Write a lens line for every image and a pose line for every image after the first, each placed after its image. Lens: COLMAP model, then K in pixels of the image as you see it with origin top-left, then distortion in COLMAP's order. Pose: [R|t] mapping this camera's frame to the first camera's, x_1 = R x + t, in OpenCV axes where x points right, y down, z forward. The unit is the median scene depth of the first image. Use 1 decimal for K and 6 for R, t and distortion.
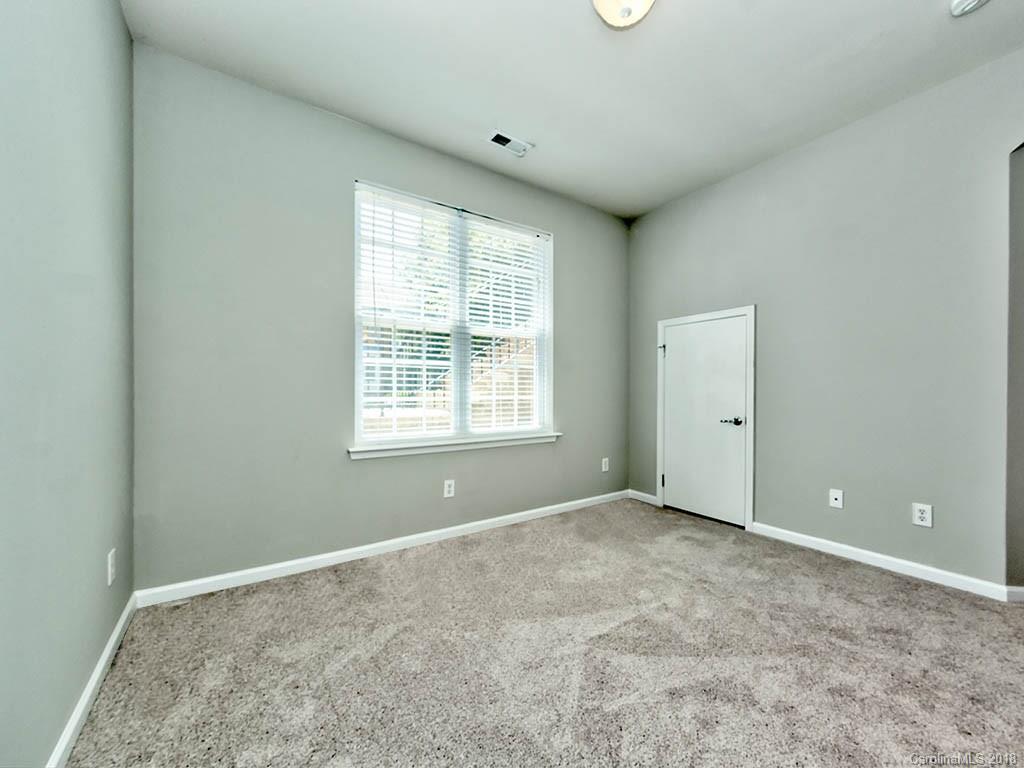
lens RADIAL K [[400.0, 0, 514.4], [0, 400.0, 389.8], [0, 0, 1]] dist [0.005366, 0.000142]
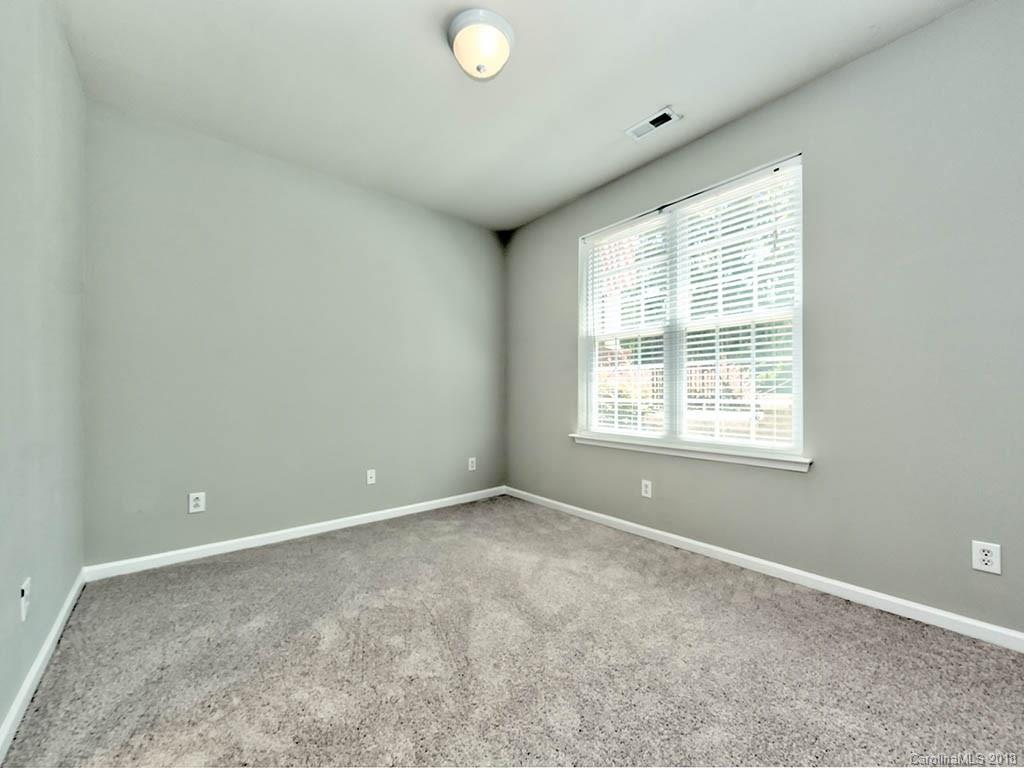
lens RADIAL K [[400.0, 0, 515.5], [0, 400.0, 388.4], [0, 0, 1]] dist [0.005366, 0.000142]
pose [[0.111959, -0.015669, -0.993589, 0.748342], [0.005265, 0.999871, -0.015175, 0.004019], [0.993699, -0.003532, 0.112027, 0.505719]]
